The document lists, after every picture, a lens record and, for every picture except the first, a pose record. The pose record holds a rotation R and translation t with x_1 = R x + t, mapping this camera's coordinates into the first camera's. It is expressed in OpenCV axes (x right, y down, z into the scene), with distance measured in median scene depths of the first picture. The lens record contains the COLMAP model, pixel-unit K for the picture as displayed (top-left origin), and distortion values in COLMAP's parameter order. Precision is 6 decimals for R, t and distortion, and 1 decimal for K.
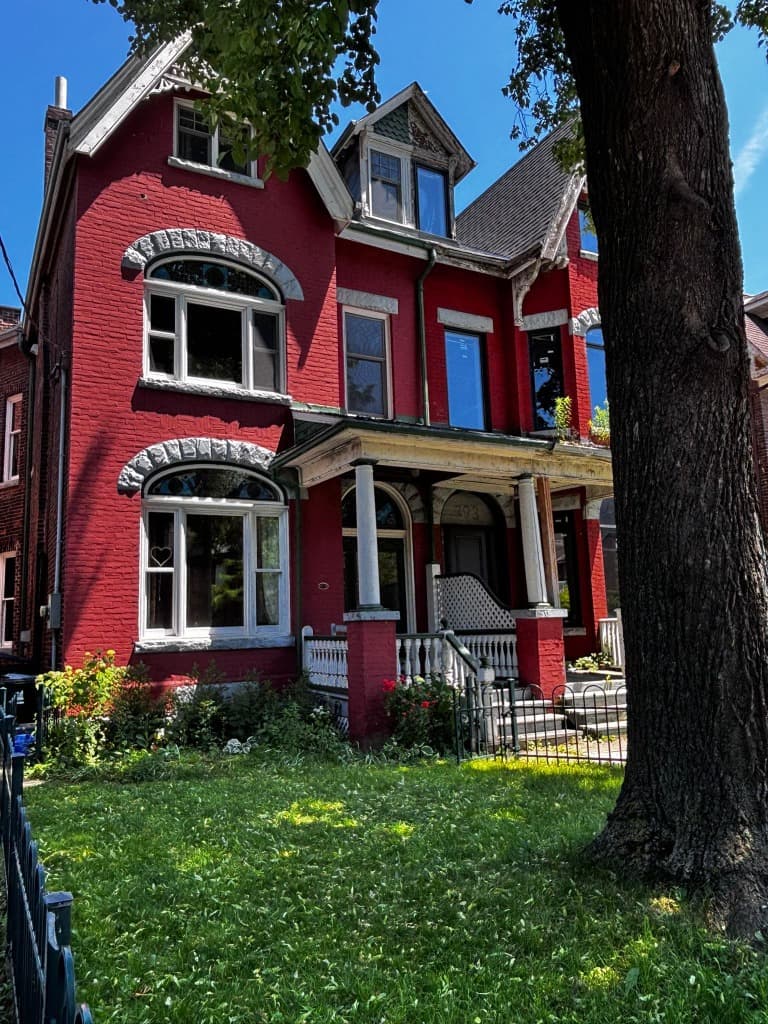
lens RADIAL K [[750.2, 0, 384.5], [0, 750.2, 500.9], [0, 0, 1]] dist [0.024846, 0.000189]
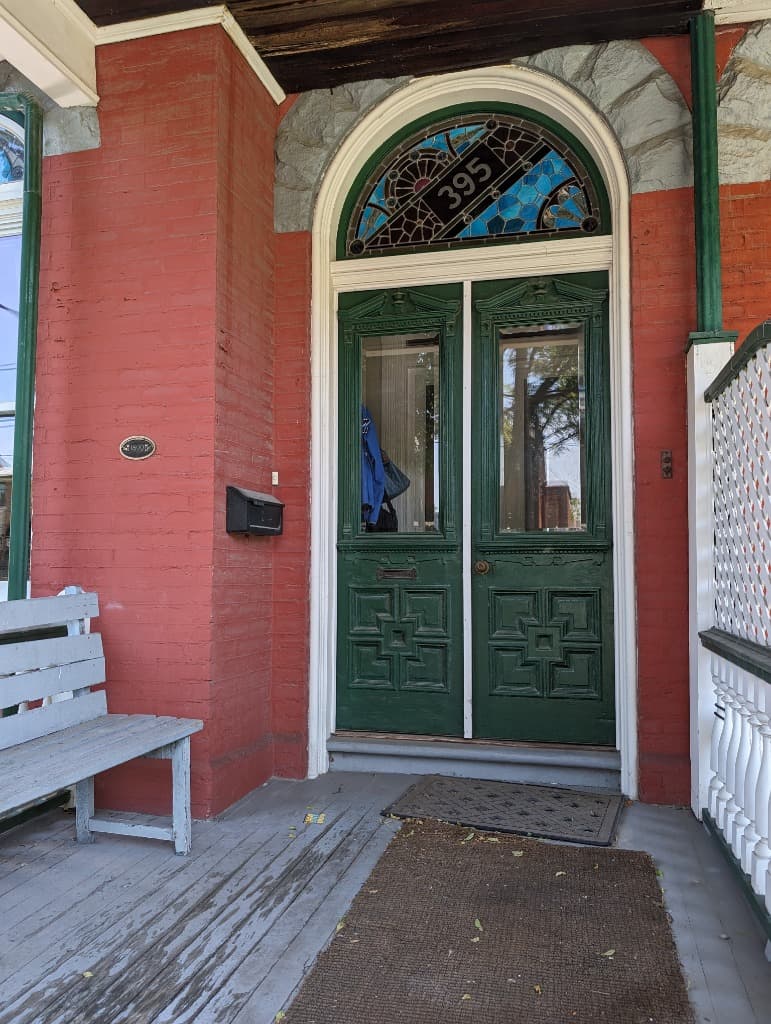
lens RADIAL K [[750.2, 0, 386.0], [0, 750.2, 500.9], [0, 0, 1]] dist [0.024846, 0.000189]
pose [[0.722388, -0.014211, -0.691342, 0.183438], [0.095650, 0.992231, 0.079550, 0.124490], [0.684841, -0.123593, 0.718135, 0.891036]]
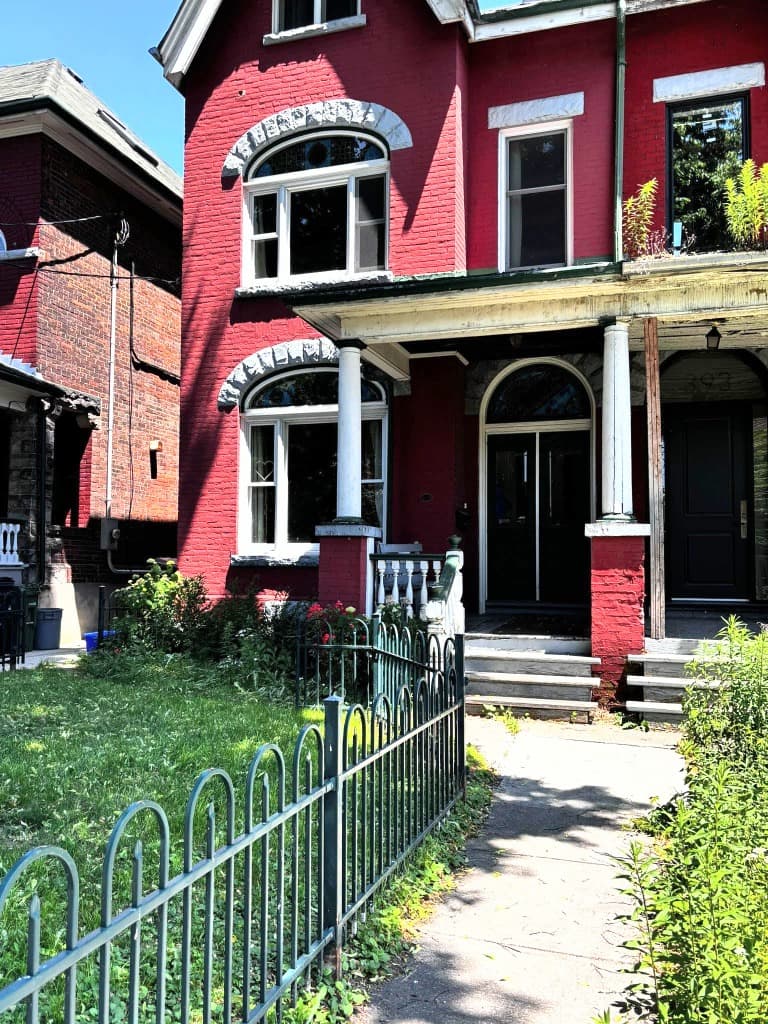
lens RADIAL K [[855.8, 0, 384.0], [0, 855.8, 512.0], [0, 0, 1]] dist [0.012778, 0.003814]
pose [[0.684046, -0.009476, -0.729377, 0.596479], [0.098237, 0.992003, 0.079243, 0.052501], [0.722794, -0.125857, 0.679507, 0.332302]]
